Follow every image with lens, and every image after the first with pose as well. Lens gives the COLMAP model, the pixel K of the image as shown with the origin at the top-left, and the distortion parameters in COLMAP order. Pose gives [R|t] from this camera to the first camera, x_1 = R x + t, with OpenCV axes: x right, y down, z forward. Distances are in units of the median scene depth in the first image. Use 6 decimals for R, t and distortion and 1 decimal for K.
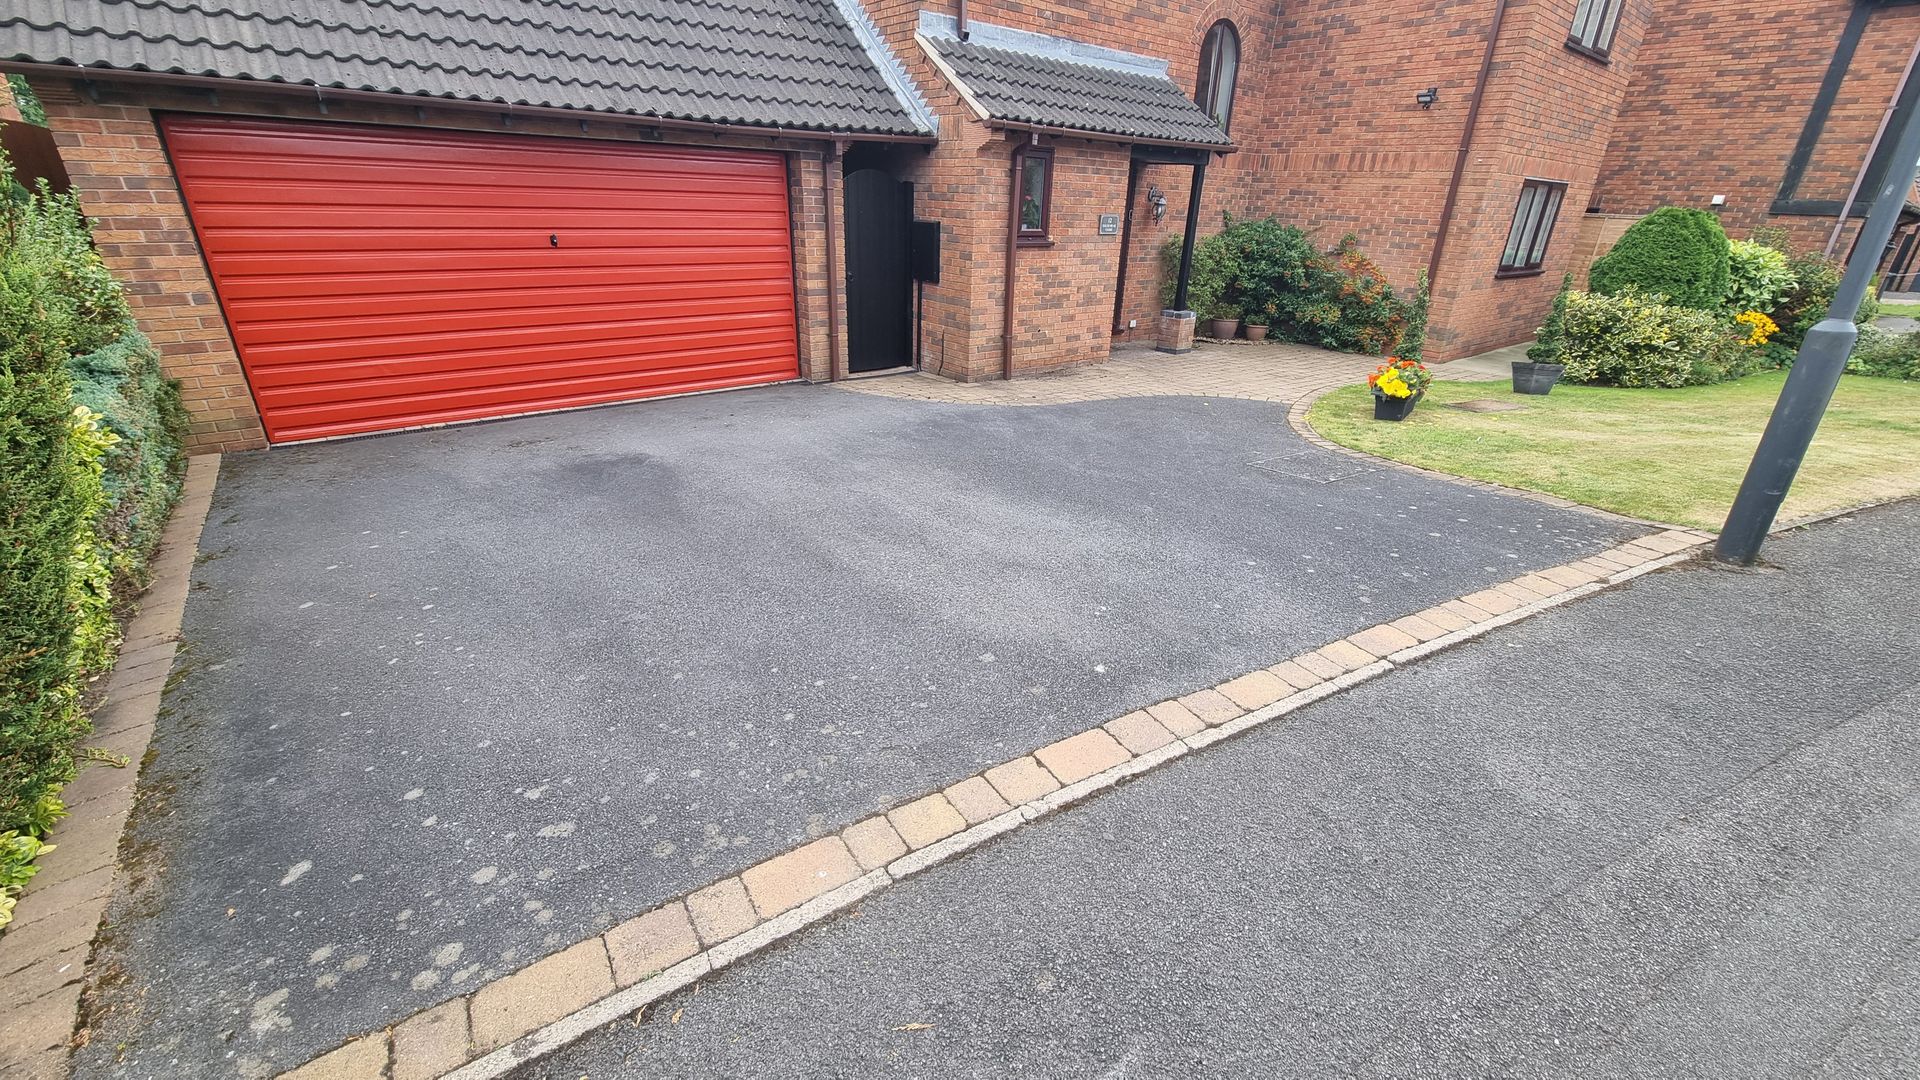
lens RADIAL K [[757.0, 0, 963.3], [0, 757.0, 540.7], [0, 0, 1]] dist [0.000086, -0.000126]
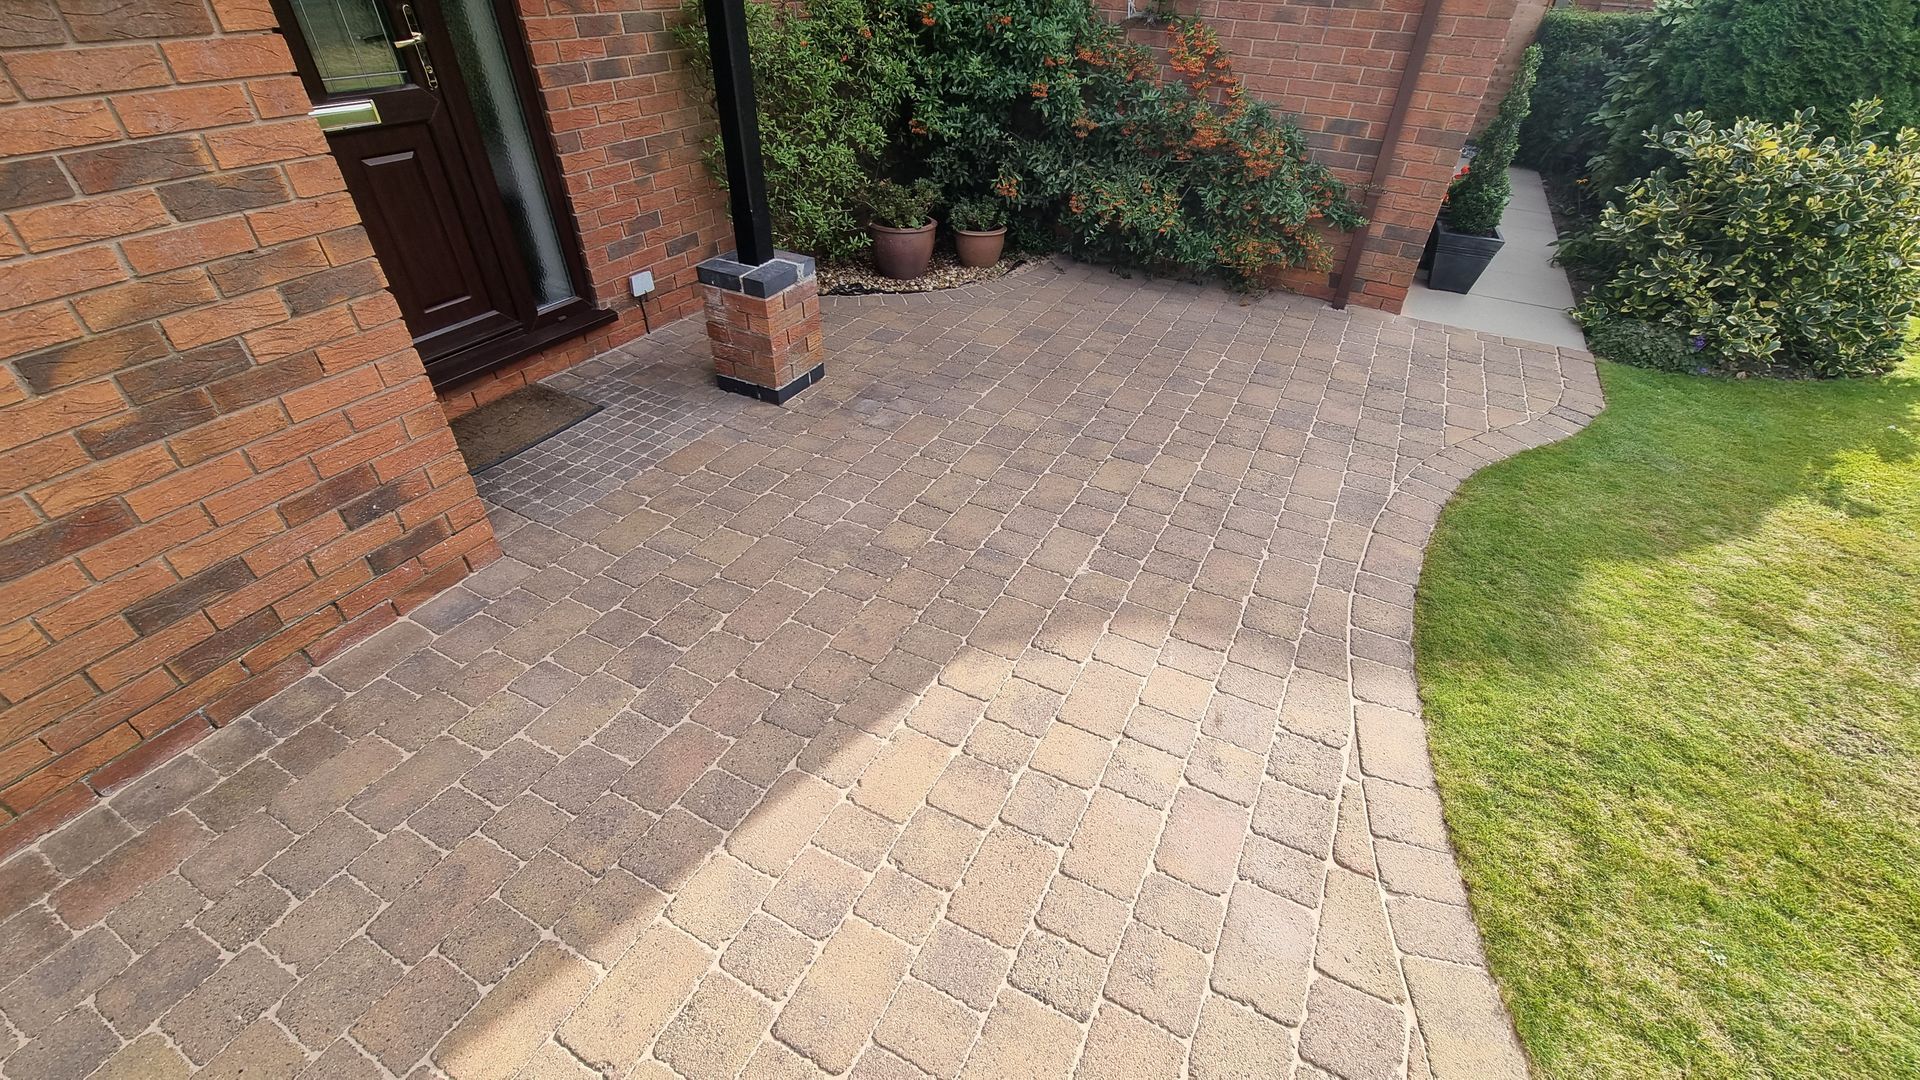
lens RADIAL K [[783.5, 0, 960.0], [0, 783.5, 540.0], [0, 0, 1]] dist [0.000273, -0.001251]
pose [[0.919313, -0.241710, 0.310546, 0.266116], [0.161576, 0.951393, 0.262192, -0.301199], [-0.358826, -0.190859, 0.913683, 0.751141]]
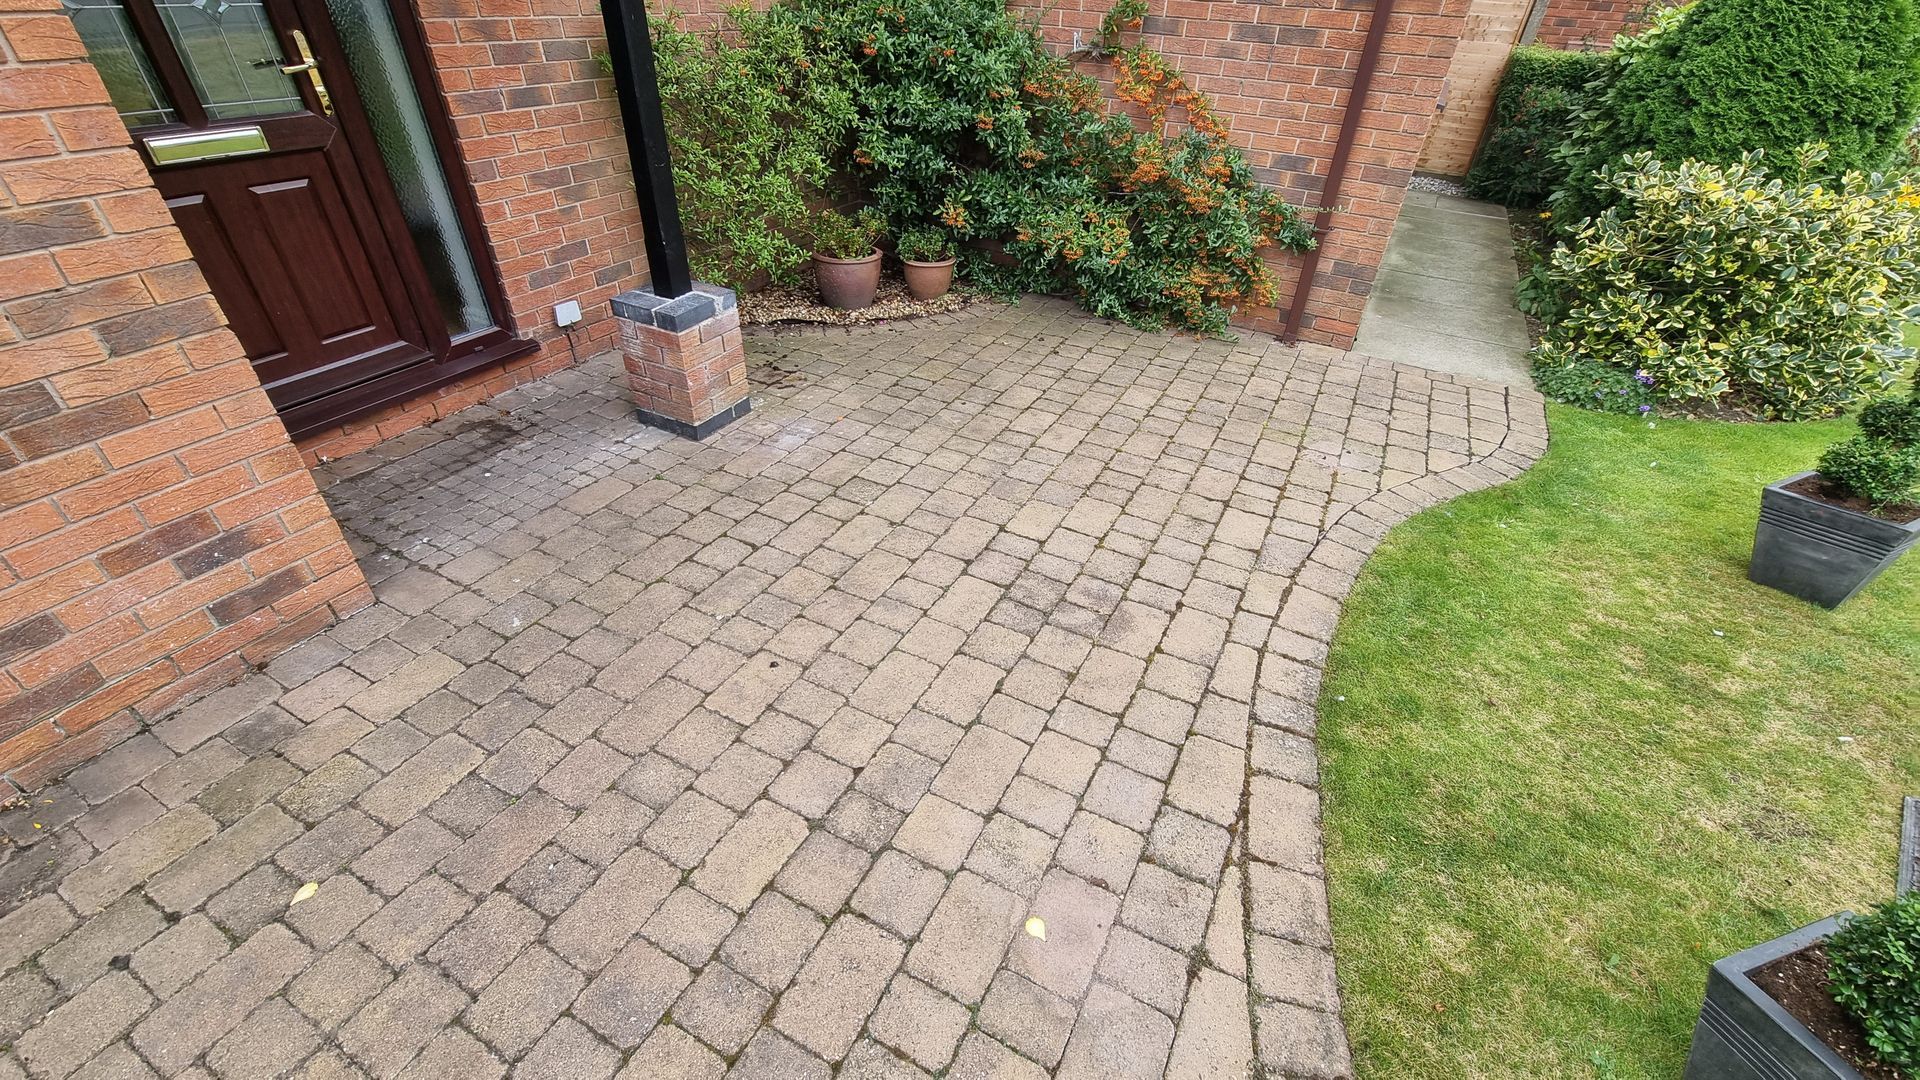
lens RADIAL K [[783.5, 0, 960.0], [0, 783.5, 540.0], [0, 0, 1]] dist [0.000273, -0.001251]
pose [[0.919842, -0.224847, 0.321456, 0.302606], [0.150744, 0.959118, 0.239517, -0.302706], [-0.362169, -0.171860, 0.916132, 0.751819]]
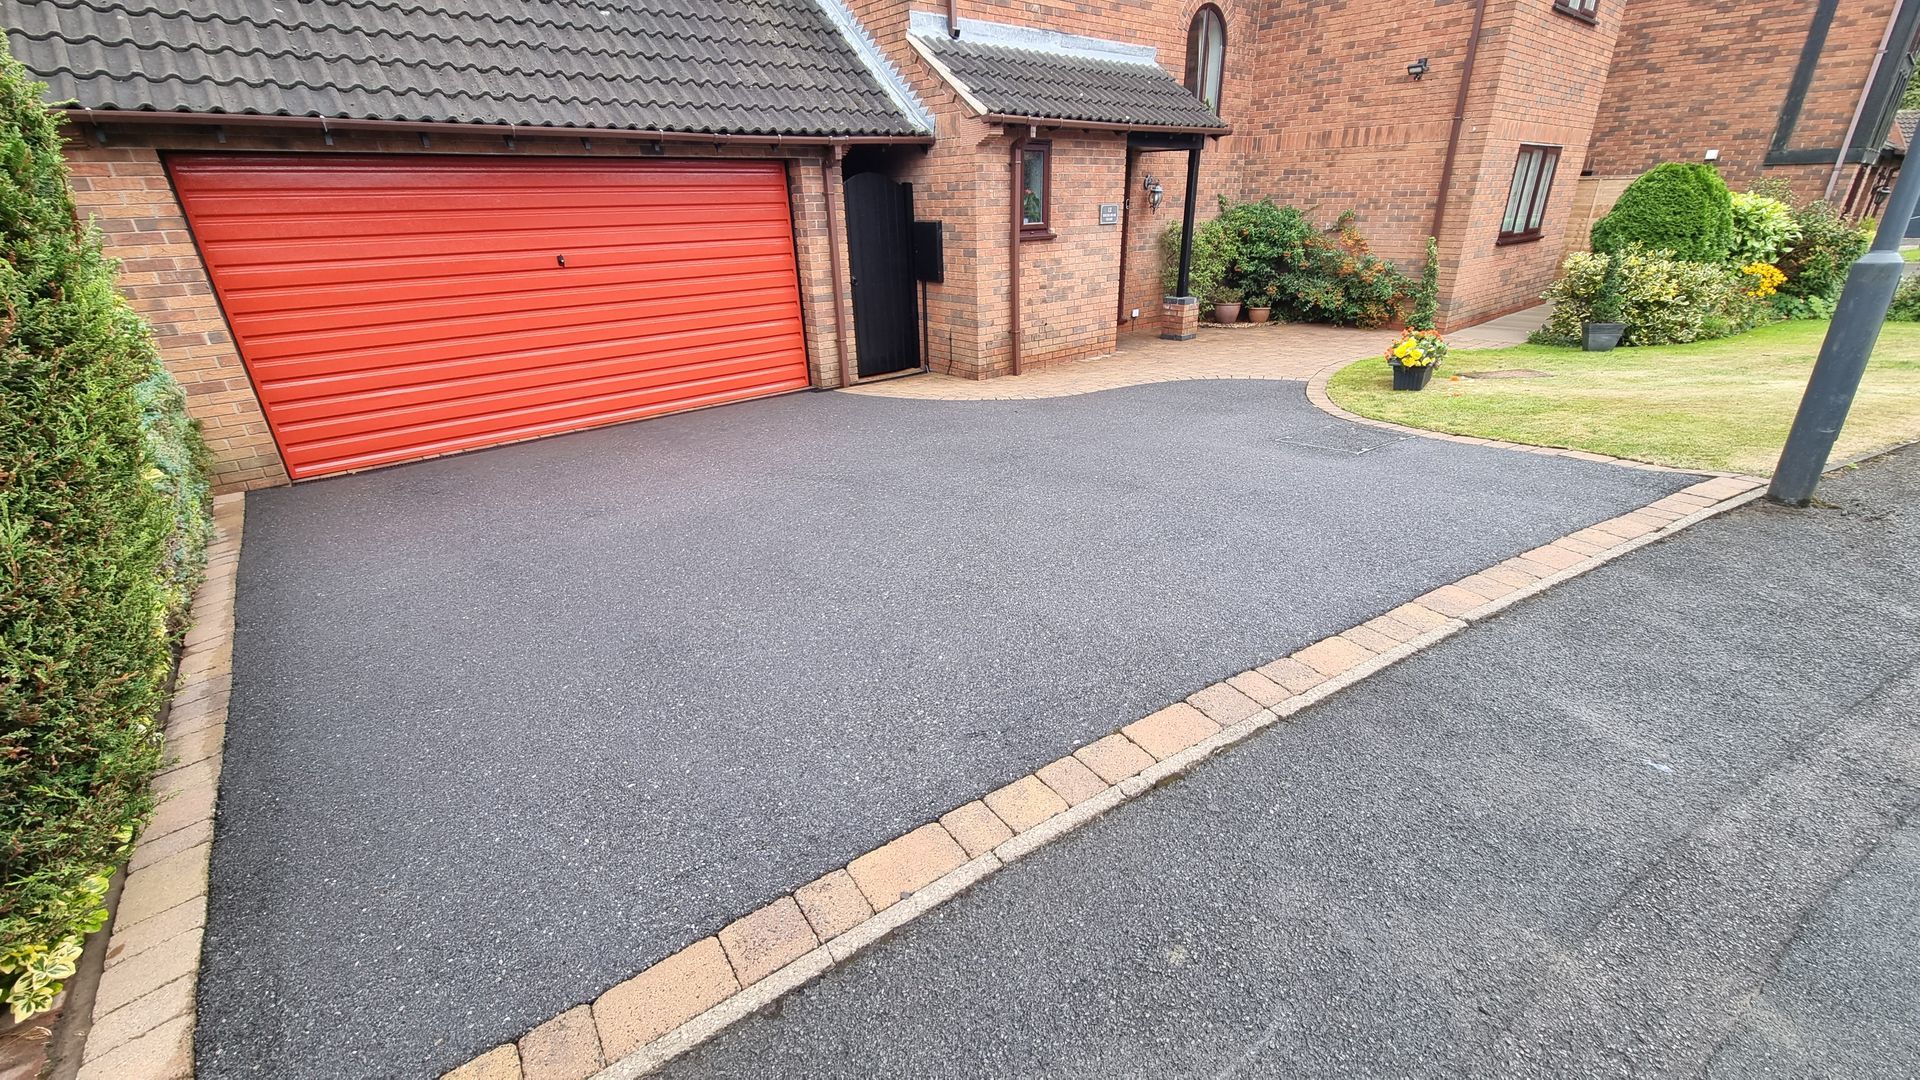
lens RADIAL K [[757.1, 0, 962.8], [0, 757.1, 542.2], [0, 0, 1]] dist [0.000249, 0.000081]
pose [[0.998204, -0.059855, -0.002356, -0.022251], [0.059843, 0.998195, -0.005018, 0.007033], [0.002652, 0.004868, 0.999985, 0.003874]]
